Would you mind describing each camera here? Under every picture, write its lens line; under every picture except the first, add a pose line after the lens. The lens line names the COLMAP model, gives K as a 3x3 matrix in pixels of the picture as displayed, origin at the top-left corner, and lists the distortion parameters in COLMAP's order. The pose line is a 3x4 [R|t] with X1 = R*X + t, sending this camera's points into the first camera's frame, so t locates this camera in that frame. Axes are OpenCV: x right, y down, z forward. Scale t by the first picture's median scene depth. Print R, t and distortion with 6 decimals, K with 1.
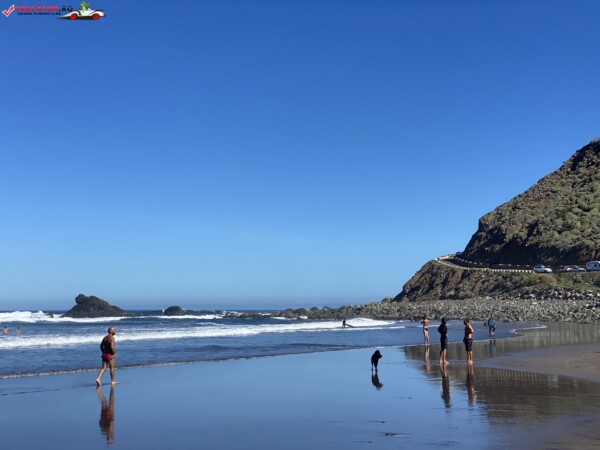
lens RADIAL K [[904.2, 0, 314.1], [0, 904.2, 221.4], [0, 0, 1]] dist [0.127566, 0.082977]
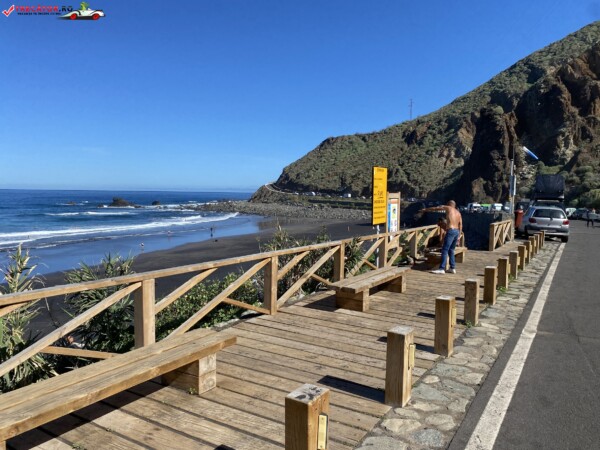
lens RADIAL K [[464.6, 0, 299.9], [0, 464.6, 227.8], [0, 0, 1]] dist [0.045710, -0.013413]
pose [[0.991314, -0.000260, 0.131518, 0.073155], [-0.022540, 0.984866, 0.171845, -0.074647], [-0.129572, -0.173317, 0.976305, -0.320058]]
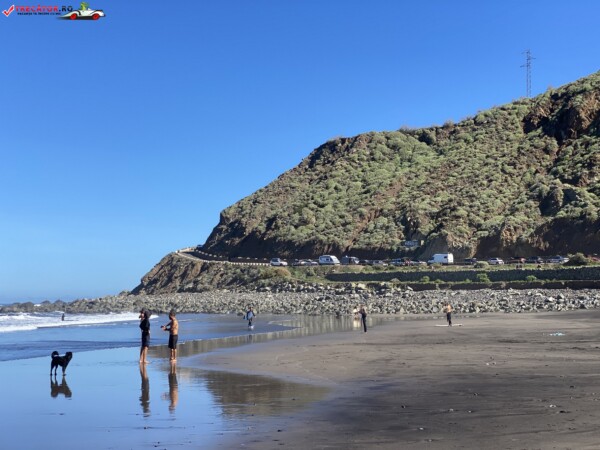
lens RADIAL K [[904.2, 0, 314.1], [0, 904.2, 221.4], [0, 0, 1]] dist [0.127566, 0.082977]
pose [[0.961148, 0.025932, 0.274812, 0.008127], [-0.028009, 0.999601, 0.003634, 0.001410], [-0.274608, -0.011190, 0.961491, 0.014653]]
